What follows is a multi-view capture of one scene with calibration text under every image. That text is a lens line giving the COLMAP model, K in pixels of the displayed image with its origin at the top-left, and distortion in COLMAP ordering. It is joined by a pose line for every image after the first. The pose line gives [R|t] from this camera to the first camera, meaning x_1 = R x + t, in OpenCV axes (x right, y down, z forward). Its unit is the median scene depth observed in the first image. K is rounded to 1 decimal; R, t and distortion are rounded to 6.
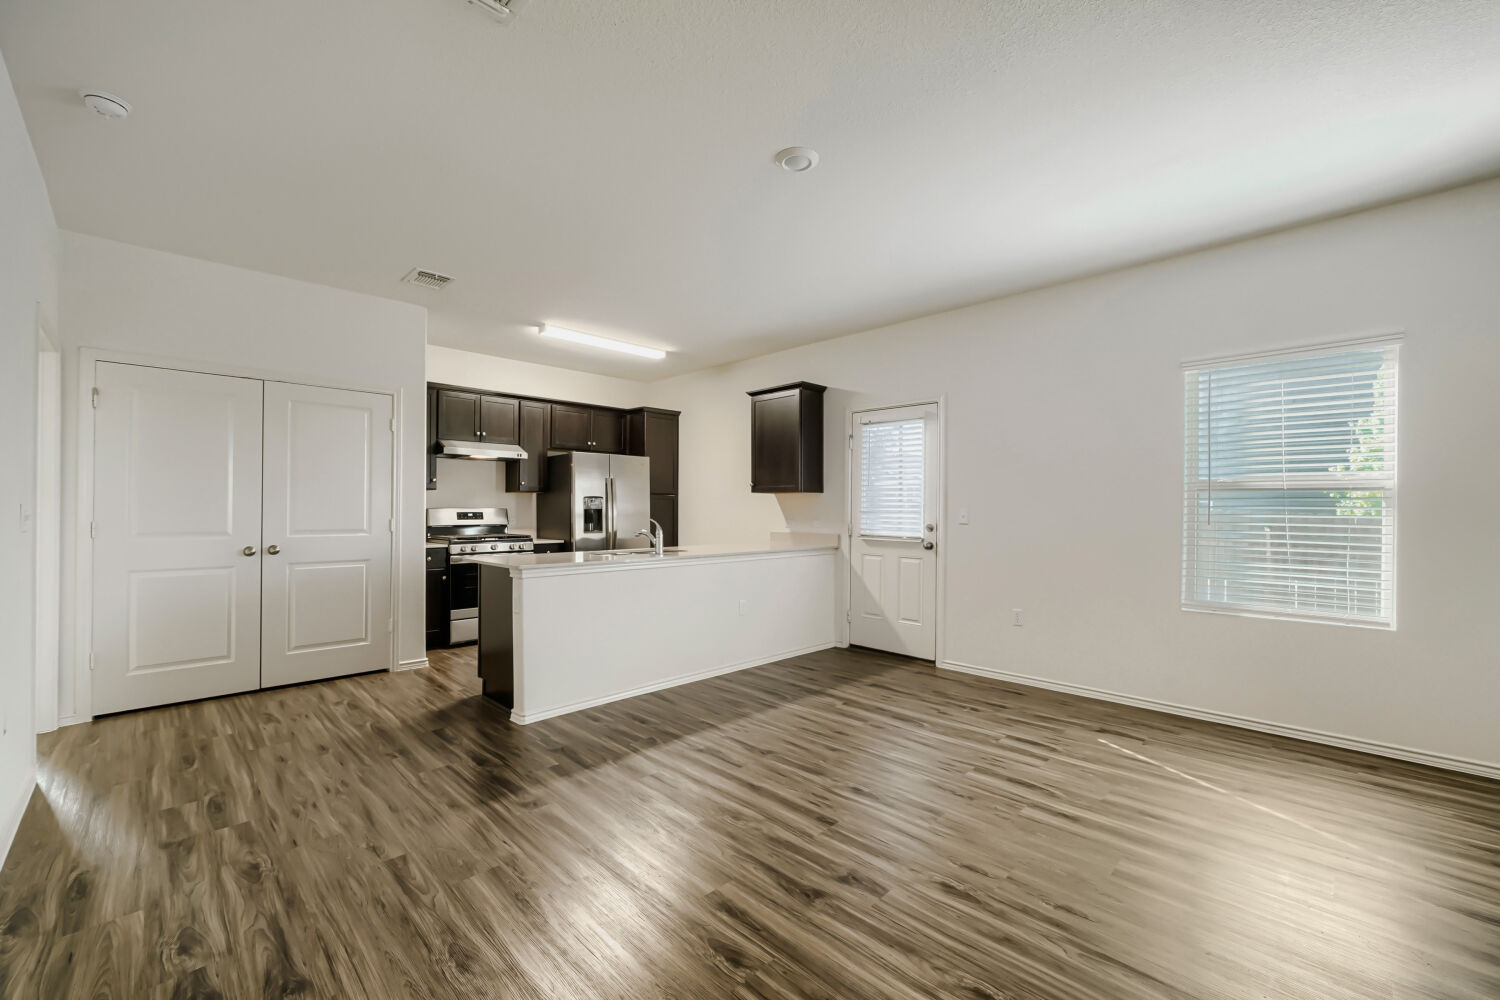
lens RADIAL K [[604.3, 0, 748.1], [0, 604.3, 509.1], [0, 0, 1]] dist [-0.002940, 0.000319]
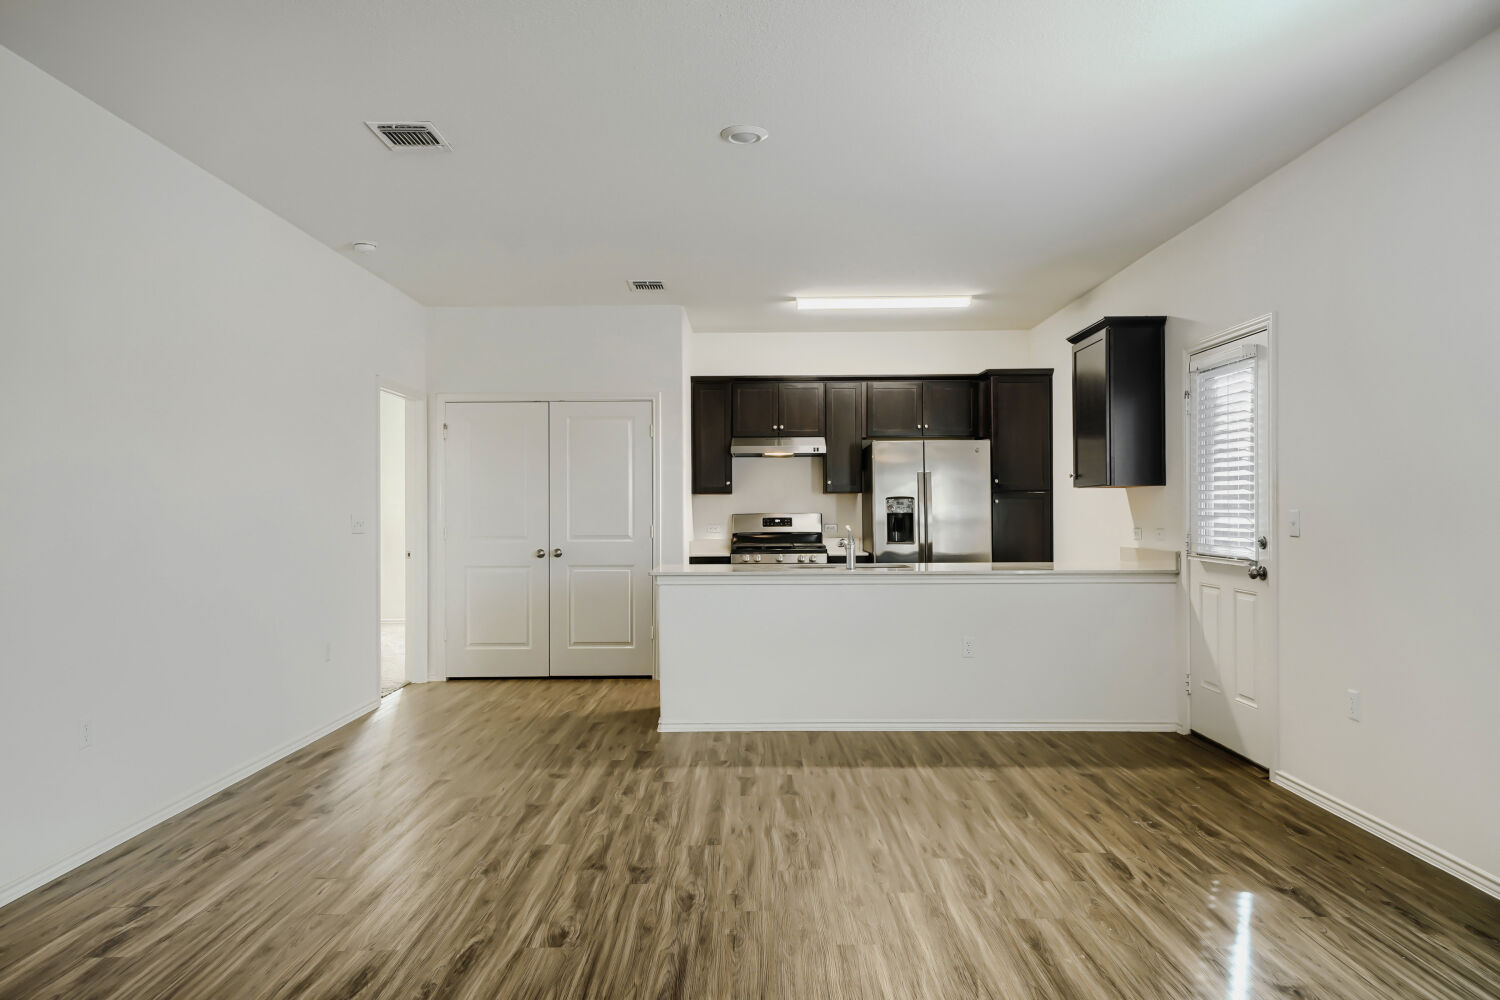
lens RADIAL K [[980.3, 0, 761.4], [0, 980.3, 506.4], [0, 0, 1]] dist [0.016399, 0.000955]
pose [[0.714763, -0.011472, -0.699273, 0.624528], [0.008033, 0.999934, -0.008193, -0.000075], [0.699321, 0.000239, 0.714808, -0.027186]]
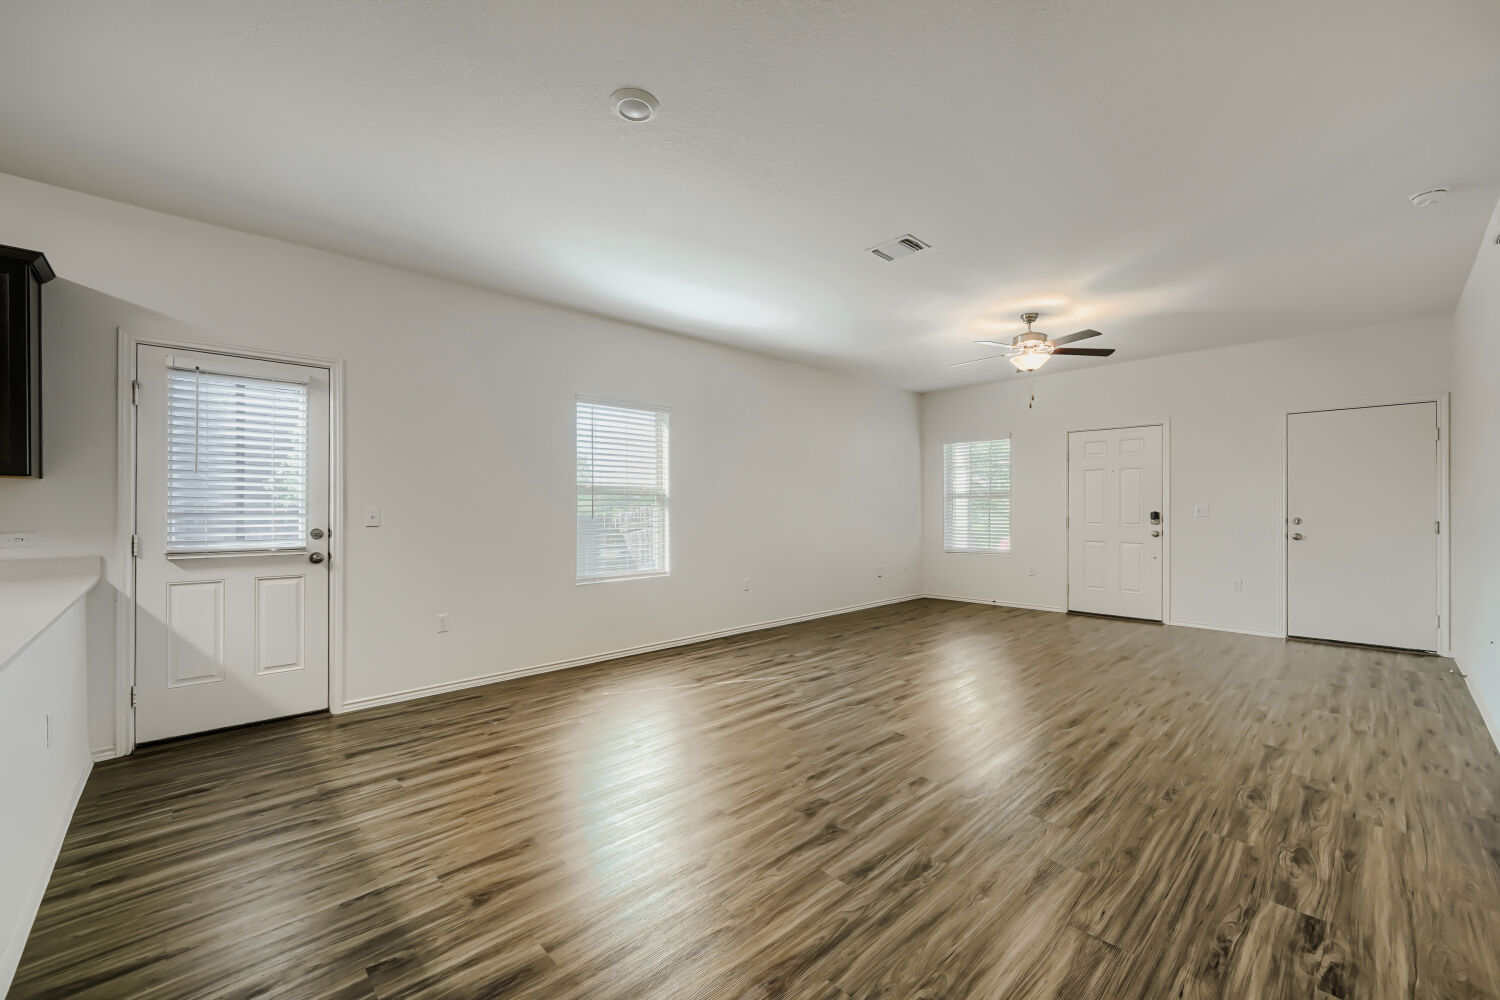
lens RADIAL K [[604.3, 0, 748.1], [0, 604.3, 509.1], [0, 0, 1]] dist [-0.002940, 0.000319]
pose [[0.023133, -0.005415, 0.999718, -0.433265], [0.002301, 0.999983, 0.005363, -0.002204], [-0.999730, 0.002176, 0.023145, 0.450676]]
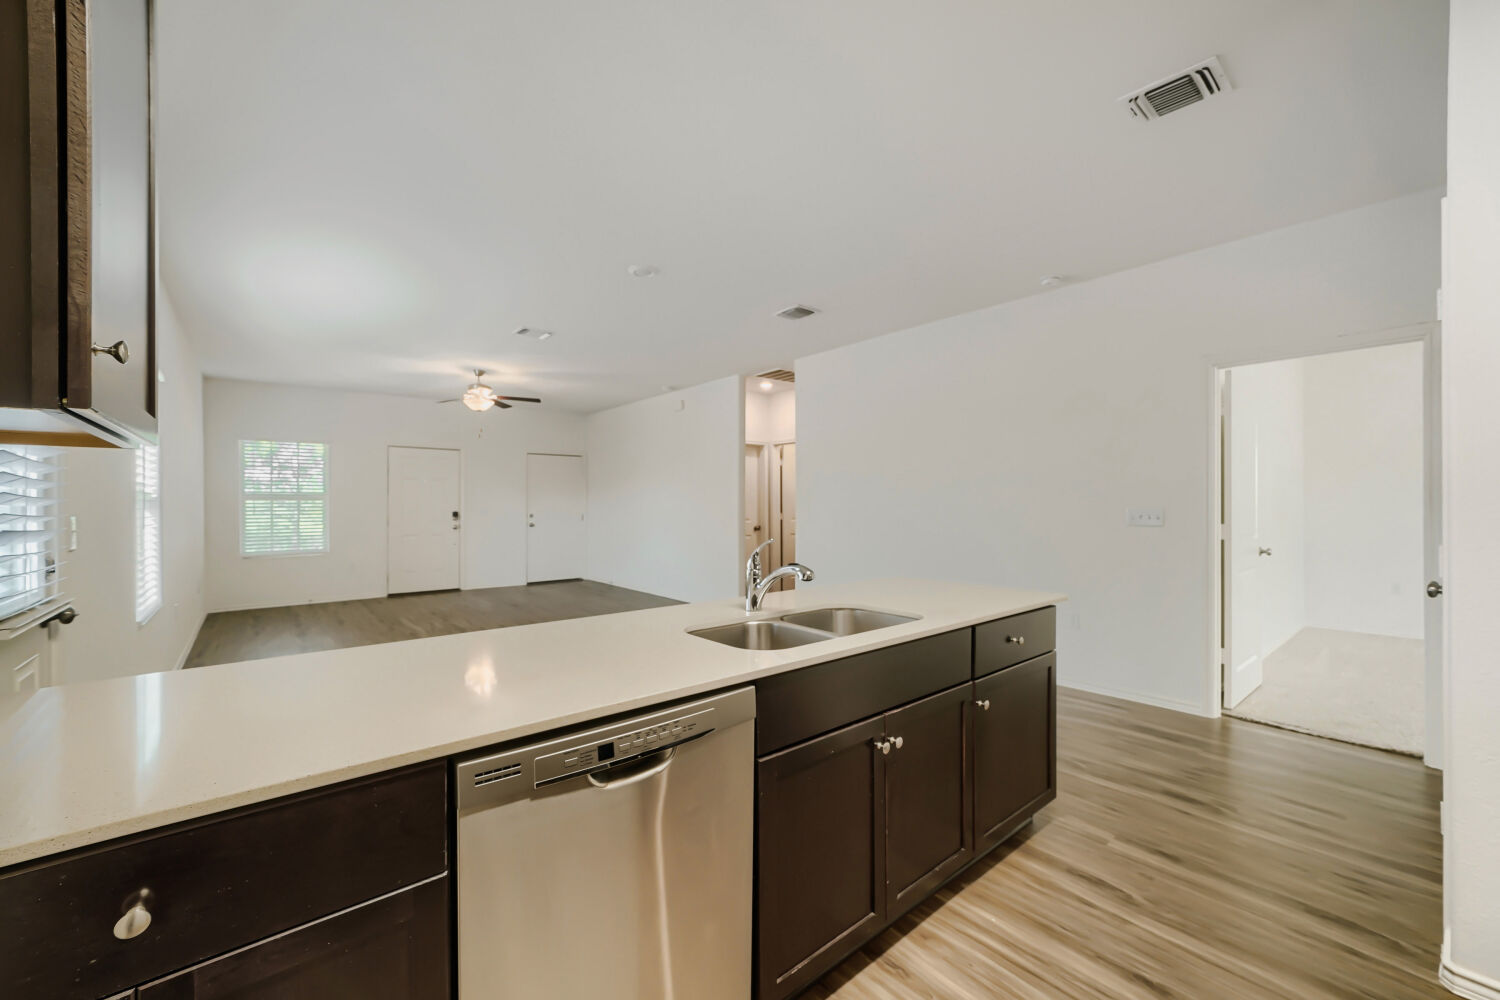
lens RADIAL K [[604.3, 0, 748.1], [0, 604.3, 509.1], [0, 0, 1]] dist [-0.002940, 0.000319]
pose [[-0.995467, -0.002812, 0.095068, -0.168386], [-0.002190, 0.999976, 0.006646, -0.008643], [-0.095085, 0.006408, -0.995449, 1.335853]]
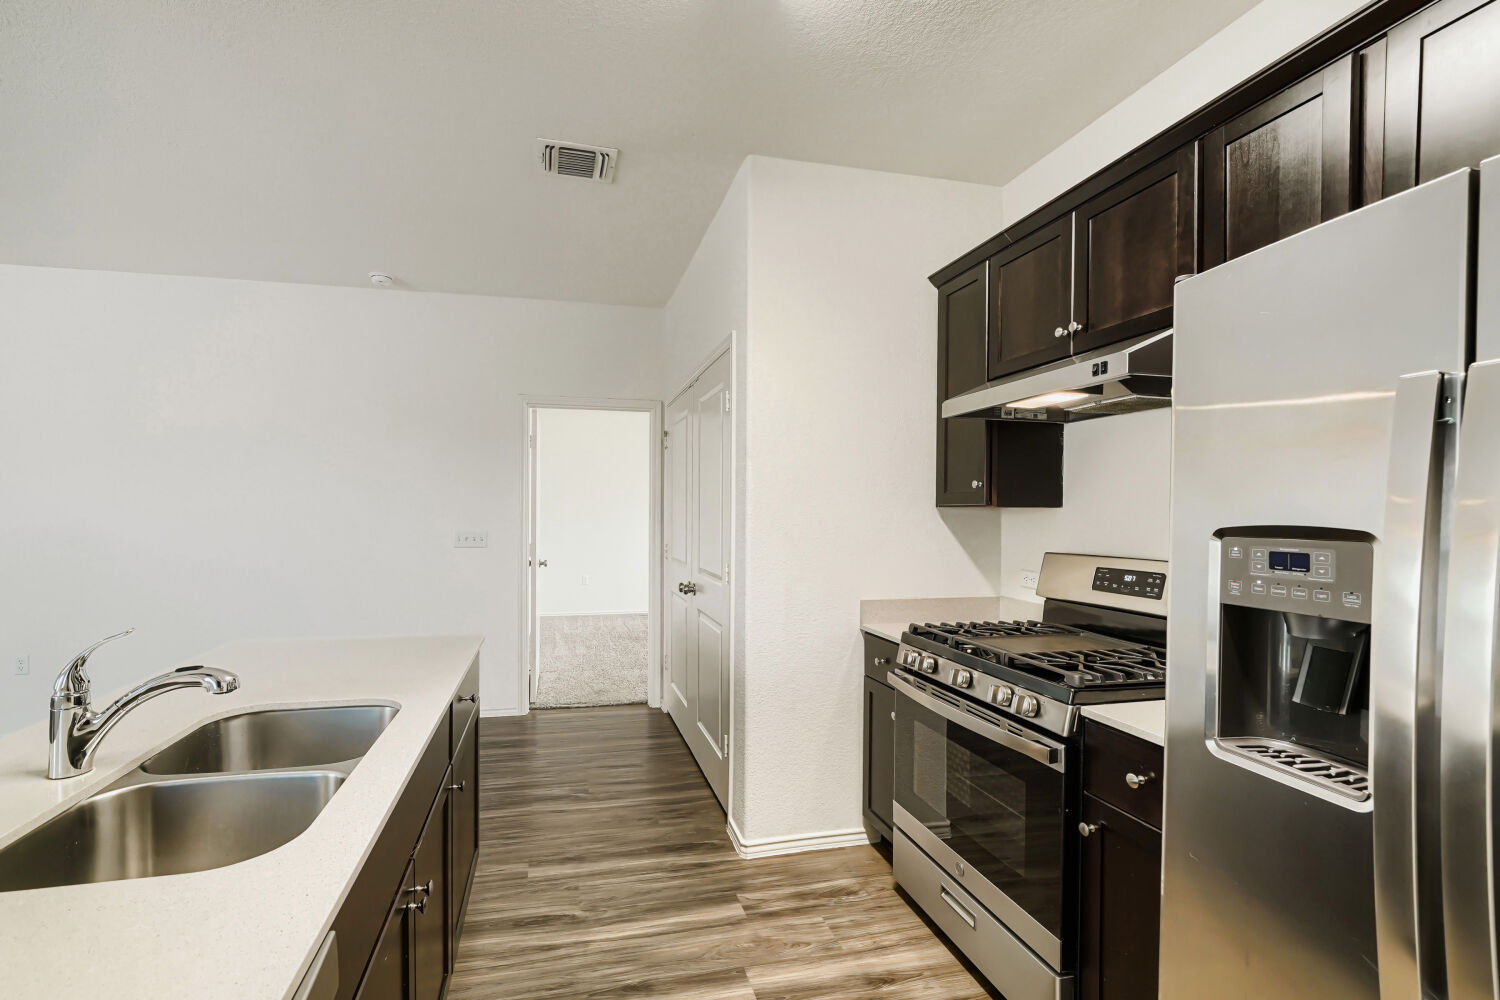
lens RADIAL K [[627.5, 0, 688.2], [0, 627.5, 518.1], [0, 0, 1]] dist [-0.003512, -0.000204]
pose [[-0.544632, 0.002319, -0.838672, -0.059851], [-0.006389, 0.999956, 0.006913, -0.029484], [0.838651, 0.009123, -0.544593, 1.211615]]
